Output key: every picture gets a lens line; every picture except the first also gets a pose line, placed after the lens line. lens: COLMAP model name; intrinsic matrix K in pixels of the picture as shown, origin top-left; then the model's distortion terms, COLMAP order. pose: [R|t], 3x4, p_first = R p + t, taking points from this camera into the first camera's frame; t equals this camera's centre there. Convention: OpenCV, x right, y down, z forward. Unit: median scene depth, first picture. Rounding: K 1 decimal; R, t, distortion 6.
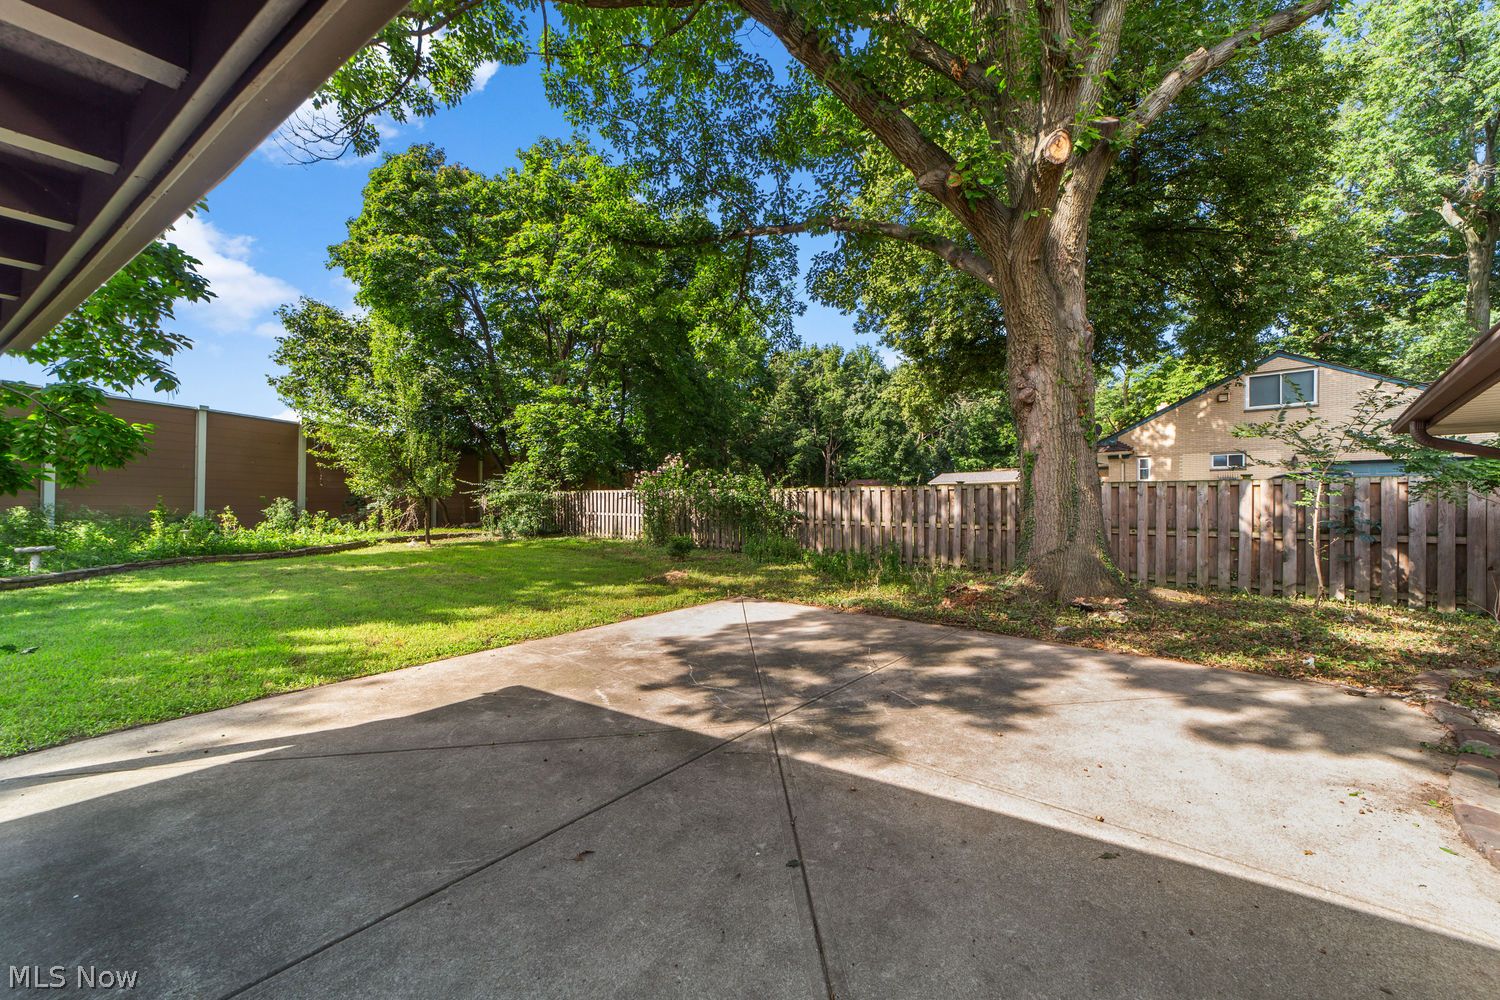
lens RADIAL K [[581.3, 0, 745.0], [0, 581.3, 505.9], [0, 0, 1]] dist [-0.017710, 0.008768]
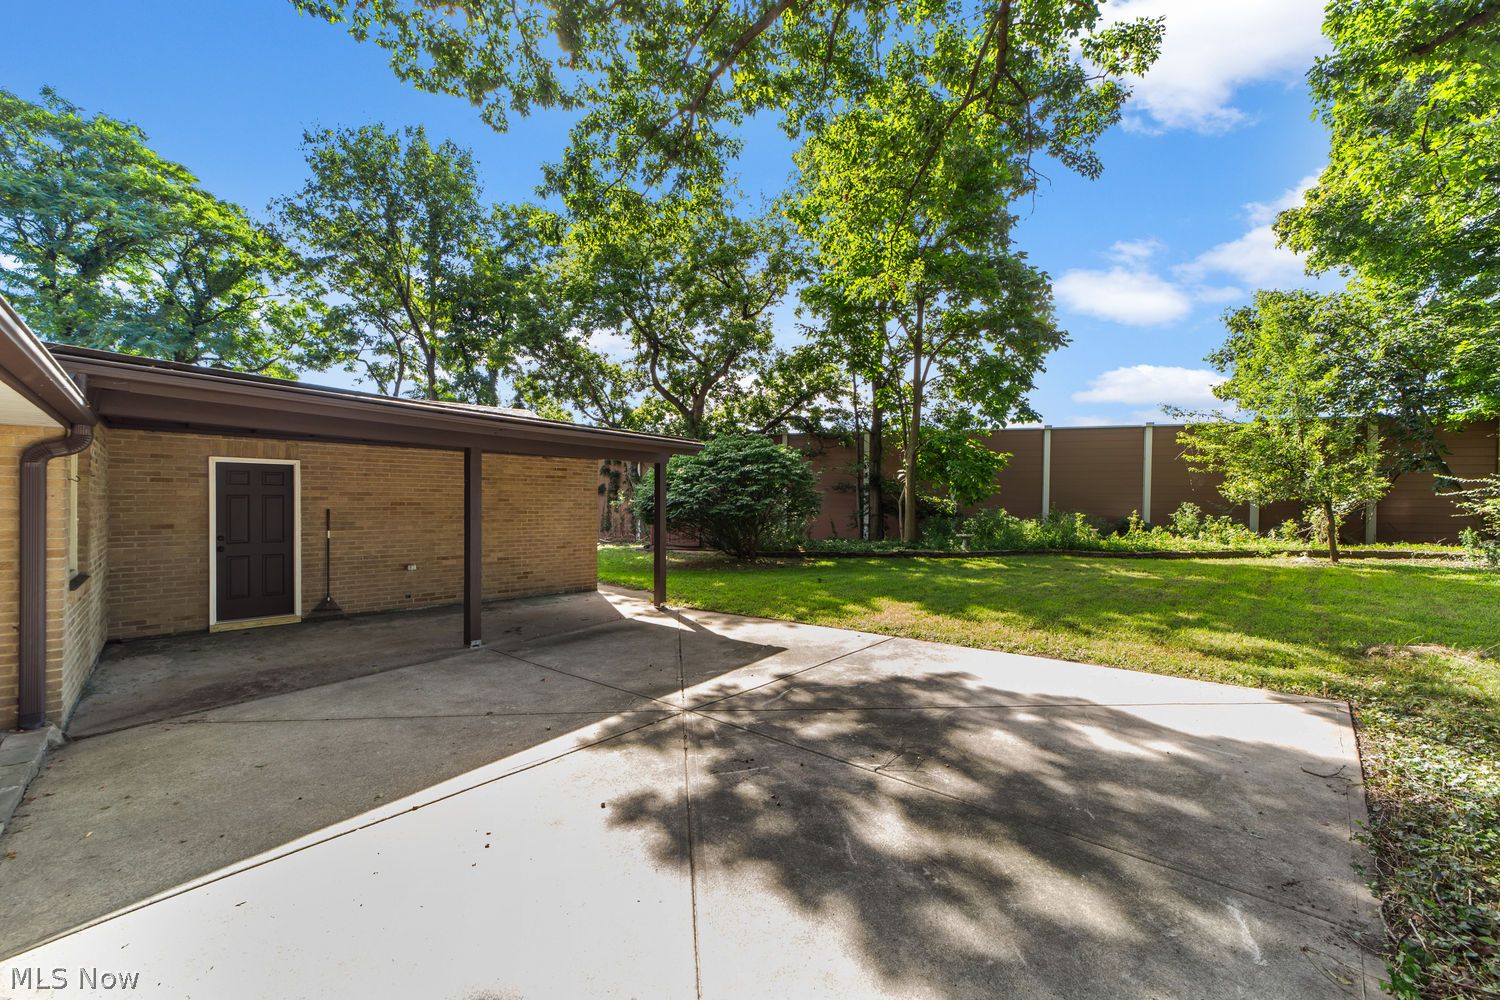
lens RADIAL K [[581.3, 0, 745.0], [0, 581.3, 505.9], [0, 0, 1]] dist [-0.017710, 0.008768]
pose [[-0.012178, 0.003916, -0.999918, 1.080837], [-0.007451, 0.999964, 0.004007, -0.029847], [0.999898, 0.007499, -0.012148, 1.034569]]
